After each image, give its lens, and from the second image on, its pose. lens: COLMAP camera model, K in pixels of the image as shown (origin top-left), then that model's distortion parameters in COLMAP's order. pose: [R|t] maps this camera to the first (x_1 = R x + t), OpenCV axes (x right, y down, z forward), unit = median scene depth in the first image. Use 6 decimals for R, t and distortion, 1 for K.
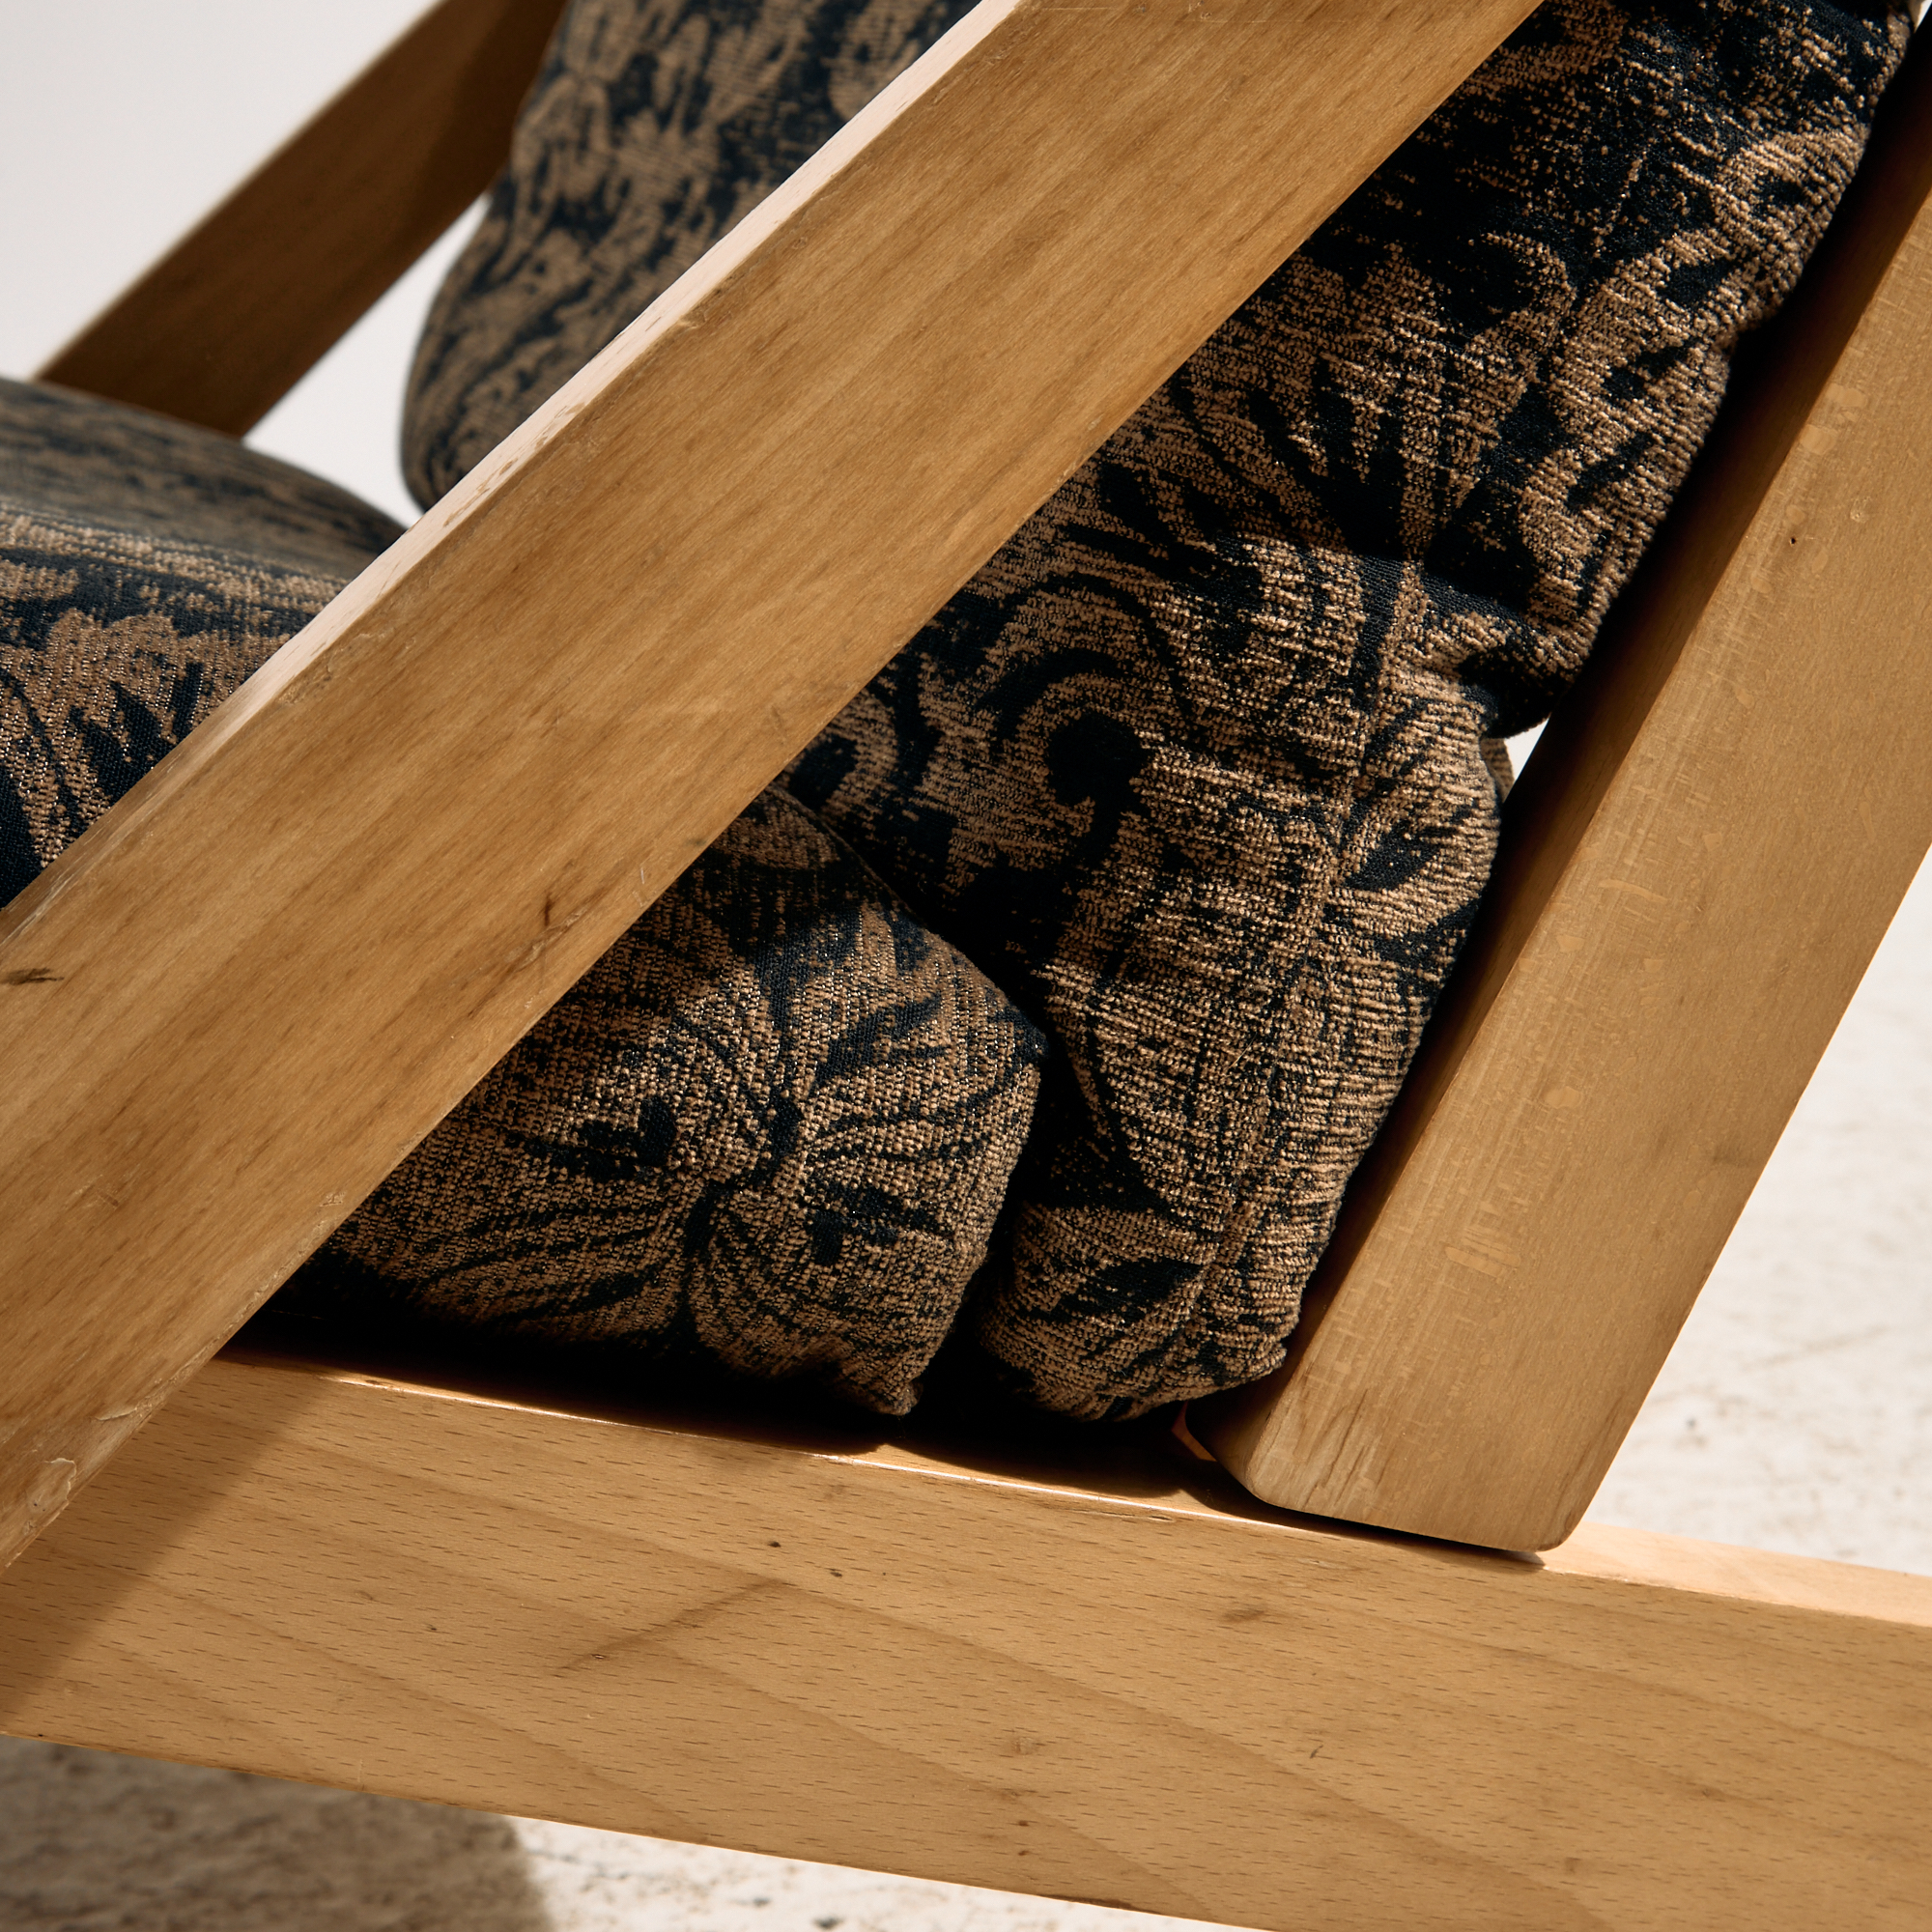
lens RADIAL K [[4024.4, 0, 966.0], [0, 4024.4, 1095.0], [0, 0, 1]] dist [-0.089414, 0.090317]
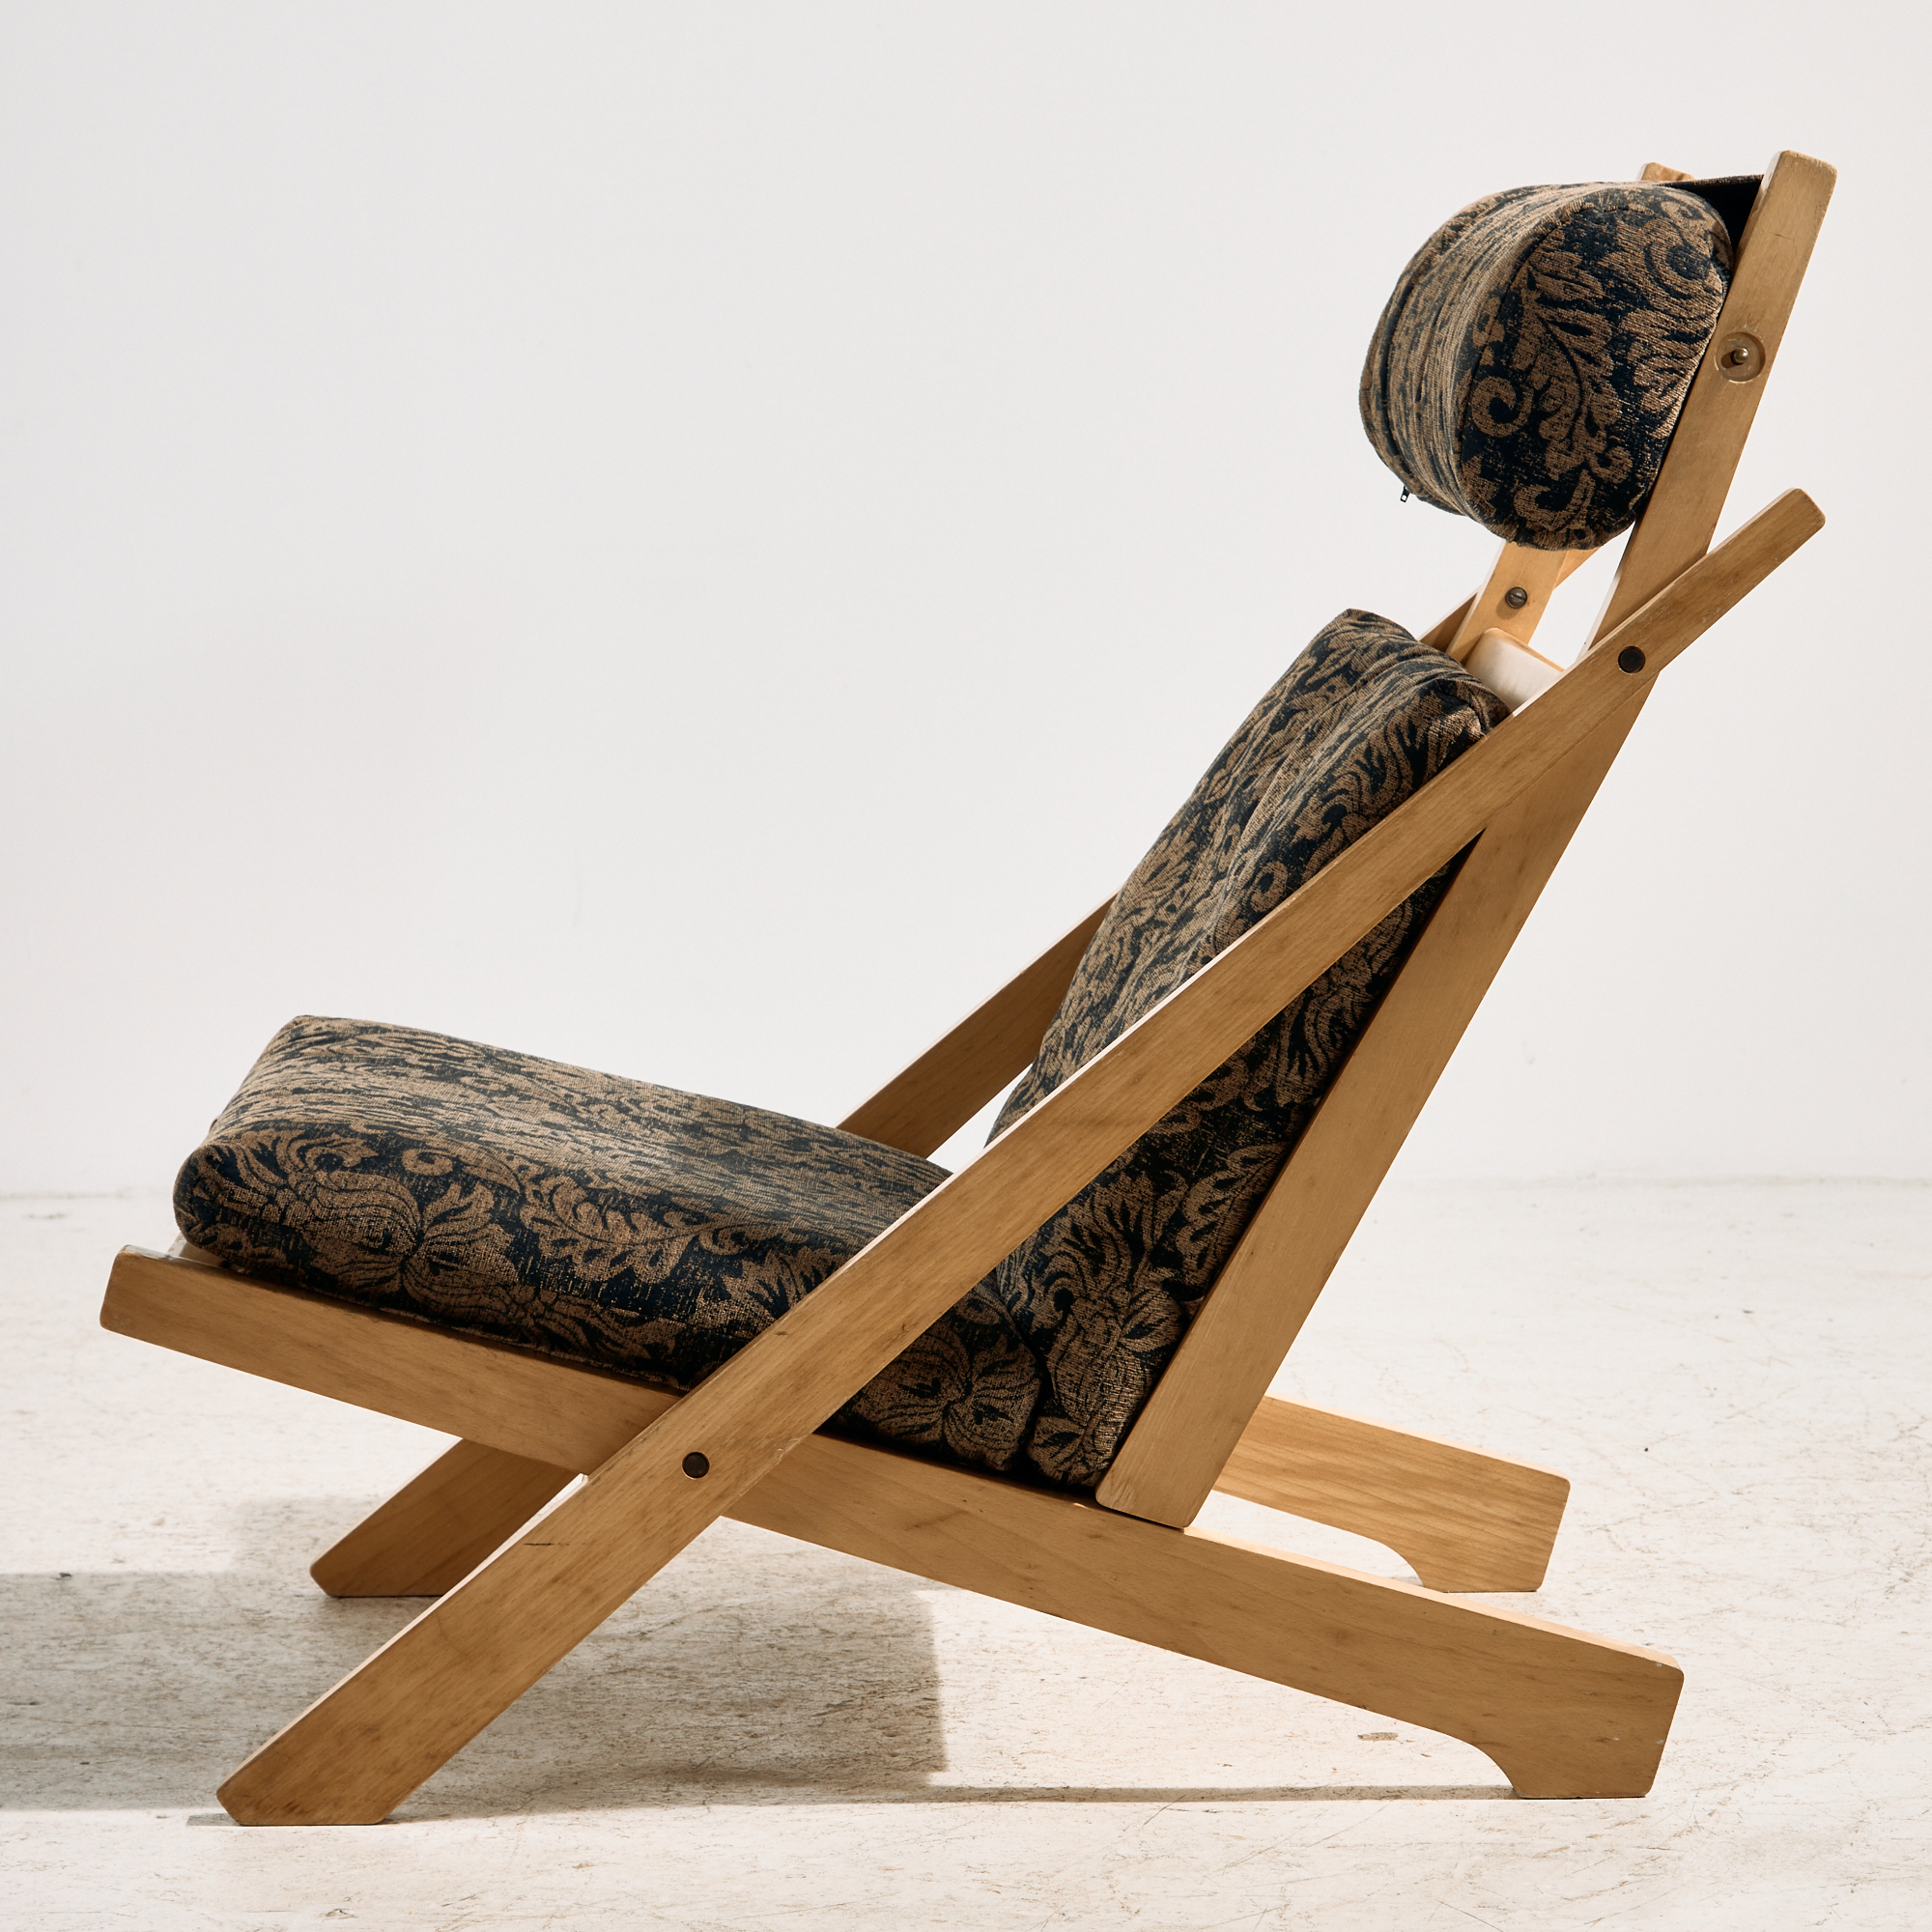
lens RADIAL K [[6148.4, 0, 966.0], [0, 6148.4, 966.0], [0, 0, 1]] dist [0.046981, -1.591860]
pose [[0.967620, 0.046380, -0.248115, 1.383417], [-0.080645, 0.988259, -0.129771, 0.369505], [0.239184, 0.145578, 0.959999, -4.692939]]
